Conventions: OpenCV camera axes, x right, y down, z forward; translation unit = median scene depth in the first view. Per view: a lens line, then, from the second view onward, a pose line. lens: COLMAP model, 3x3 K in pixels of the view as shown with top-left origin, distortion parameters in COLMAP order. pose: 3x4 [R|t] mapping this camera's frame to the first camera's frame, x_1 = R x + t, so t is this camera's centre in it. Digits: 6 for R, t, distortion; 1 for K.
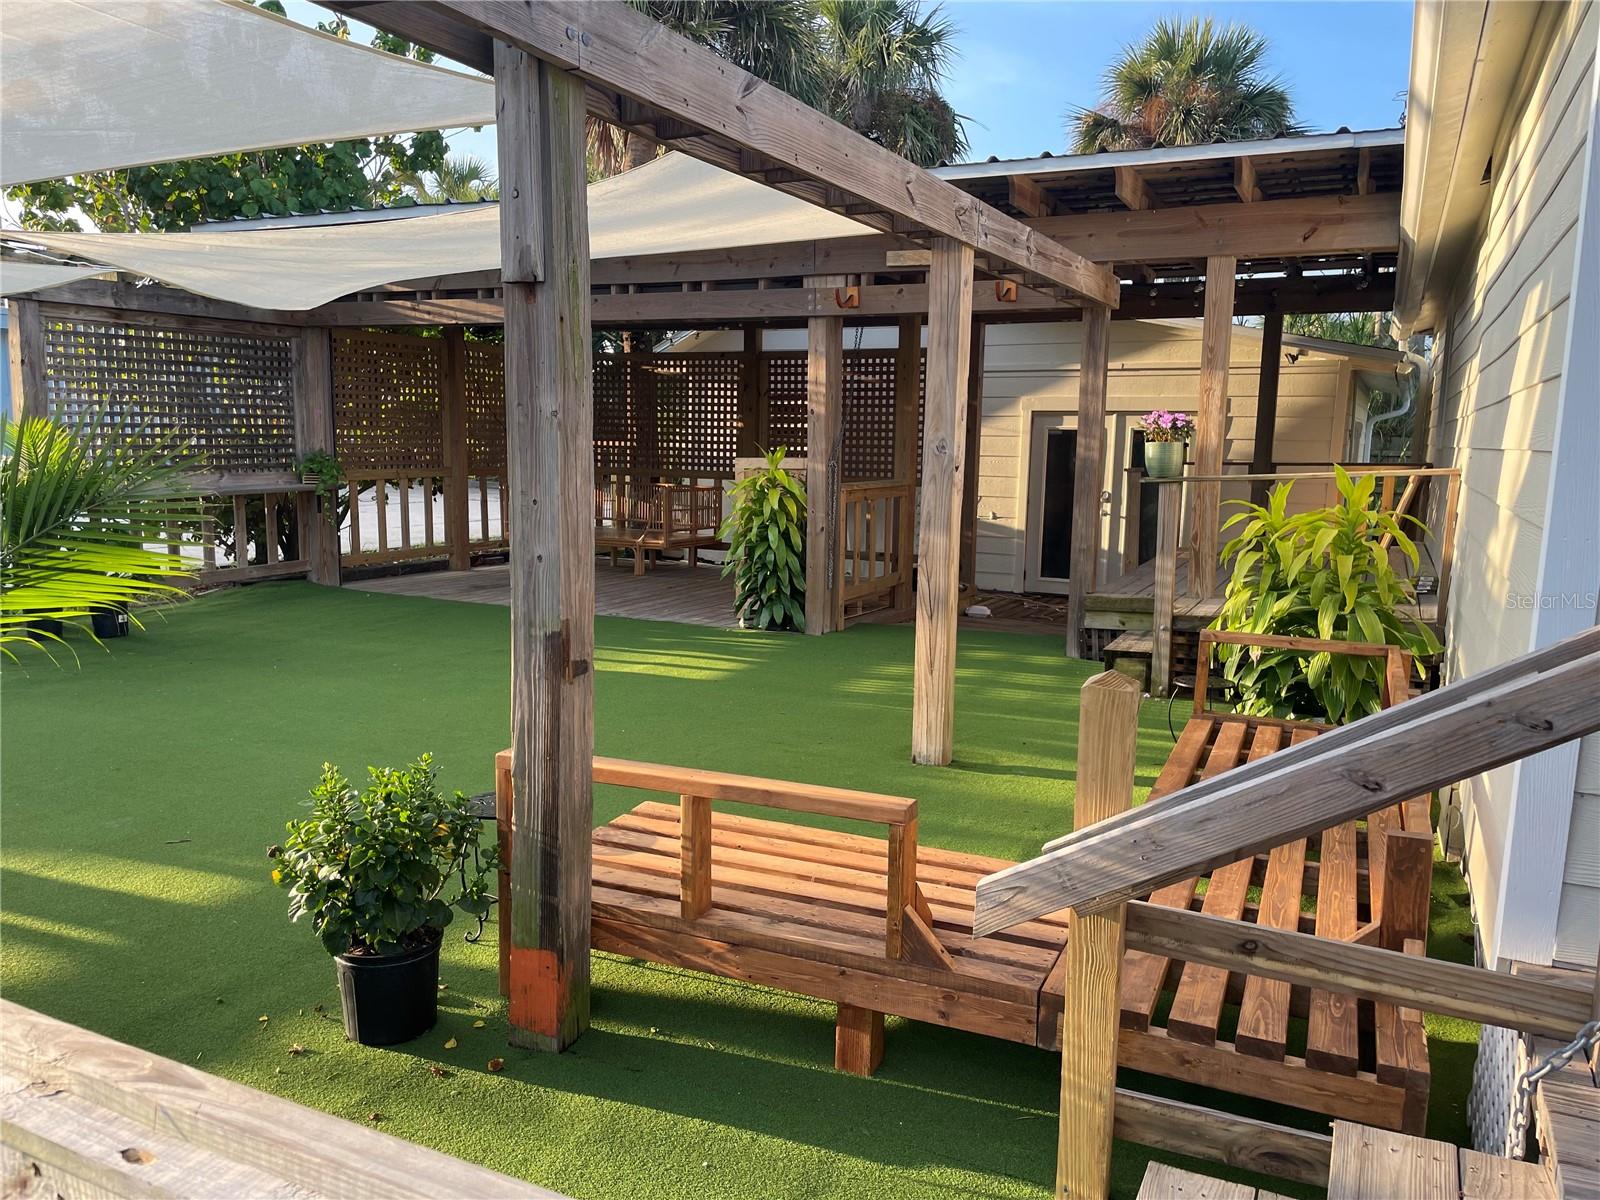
lens RADIAL K [[1216.9, 0, 797.5], [0, 1216.9, 613.5], [0, 0, 1]] dist [0.072184, -0.095754]
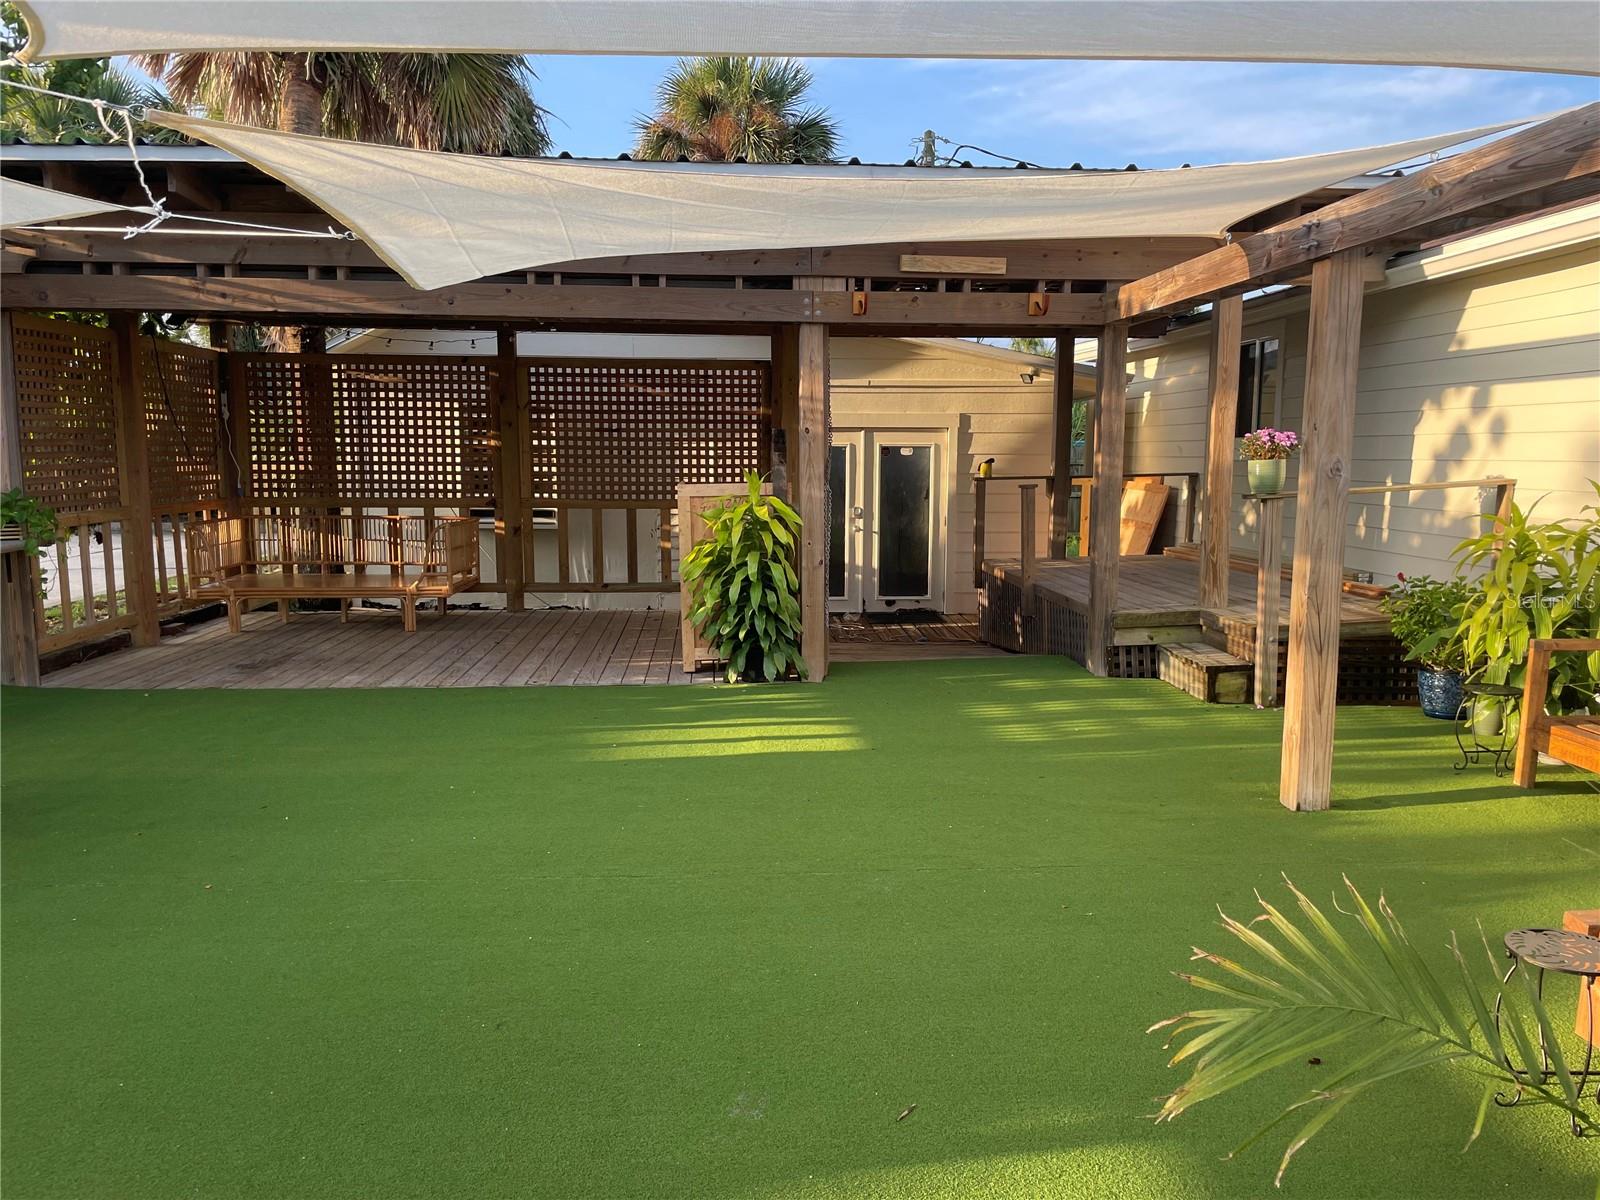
lens RADIAL K [[1216.9, 0, 813.6], [0, 1216.9, 609.7], [0, 0, 1]] dist [0.072184, -0.095754]
pose [[0.862607, -0.078662, 0.499721, -0.343308], [0.084424, 0.996368, 0.011110, -0.036021], [-0.498780, 0.032605, 0.866115, 0.187933]]
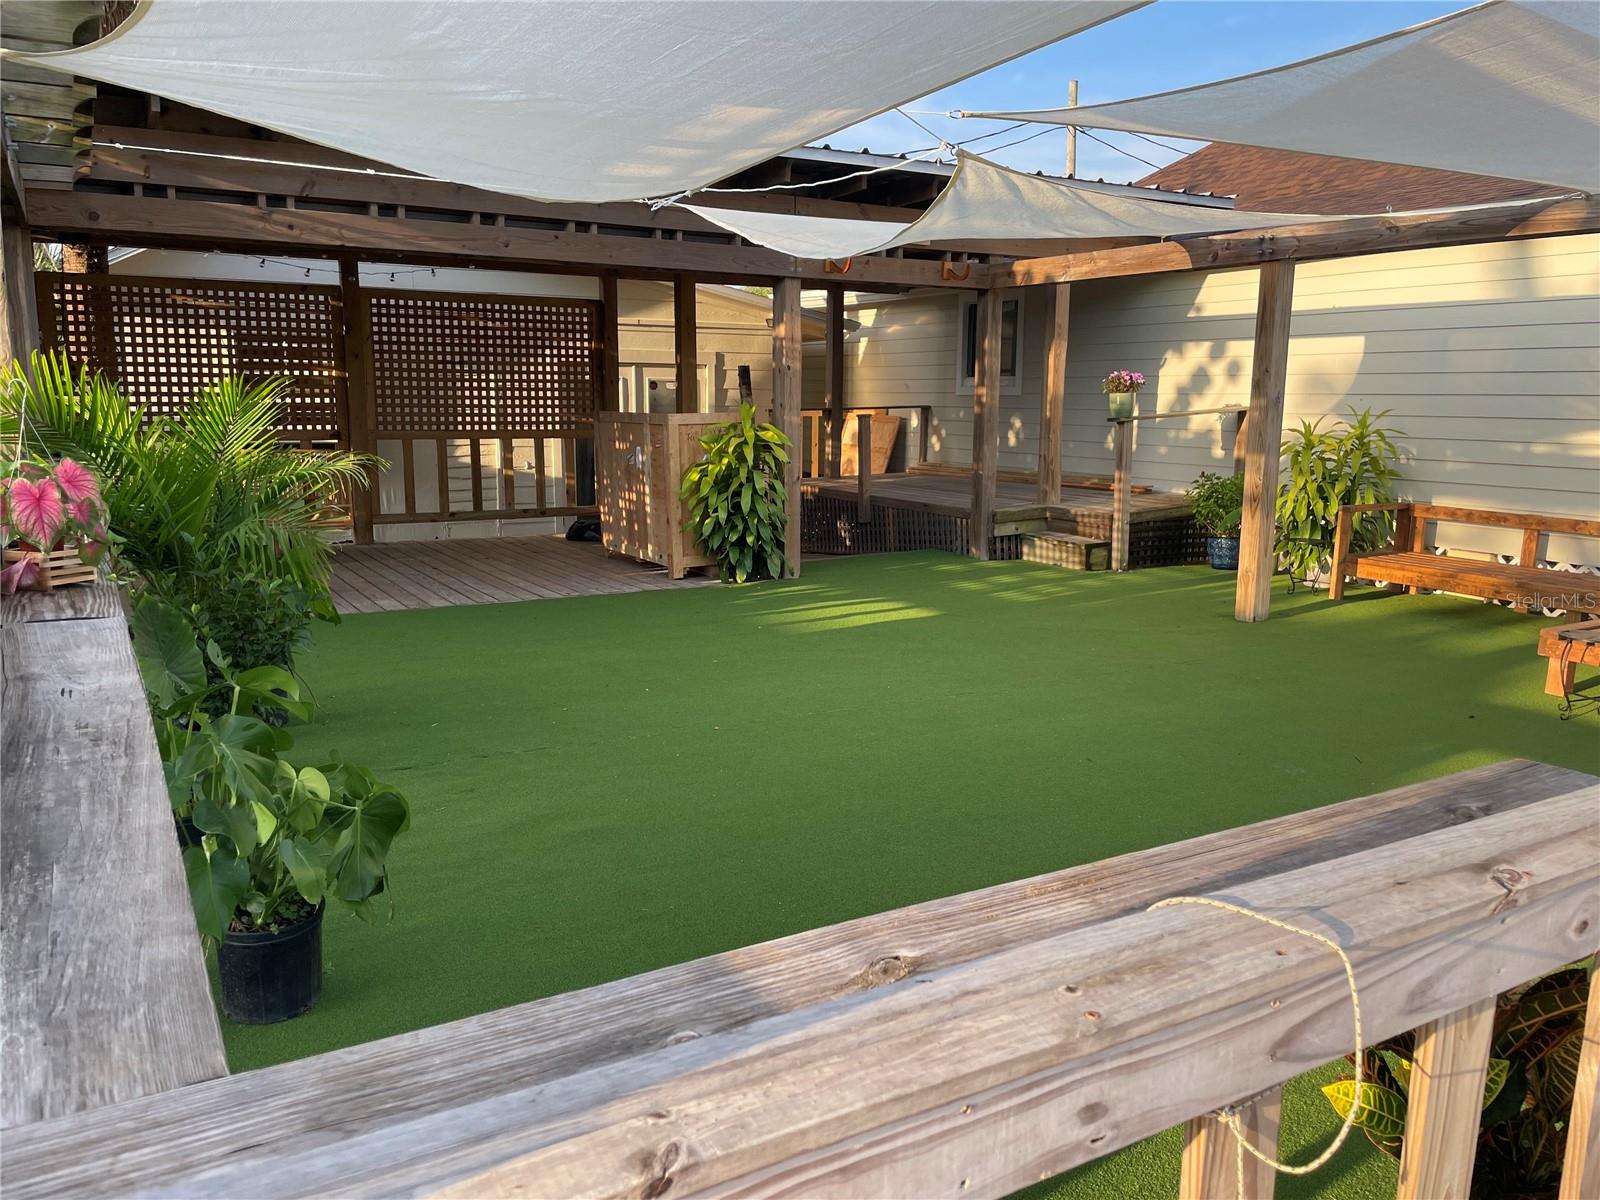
lens RADIAL K [[1216.9, 0, 802.2], [0, 1216.9, 597.0], [0, 0, 1]] dist [0.072184, -0.095754]
pose [[0.556137, -0.152153, 0.817044, -0.692468], [0.122710, 0.987357, 0.100344, -0.058245], [-0.821982, 0.044454, 0.567776, 0.314447]]
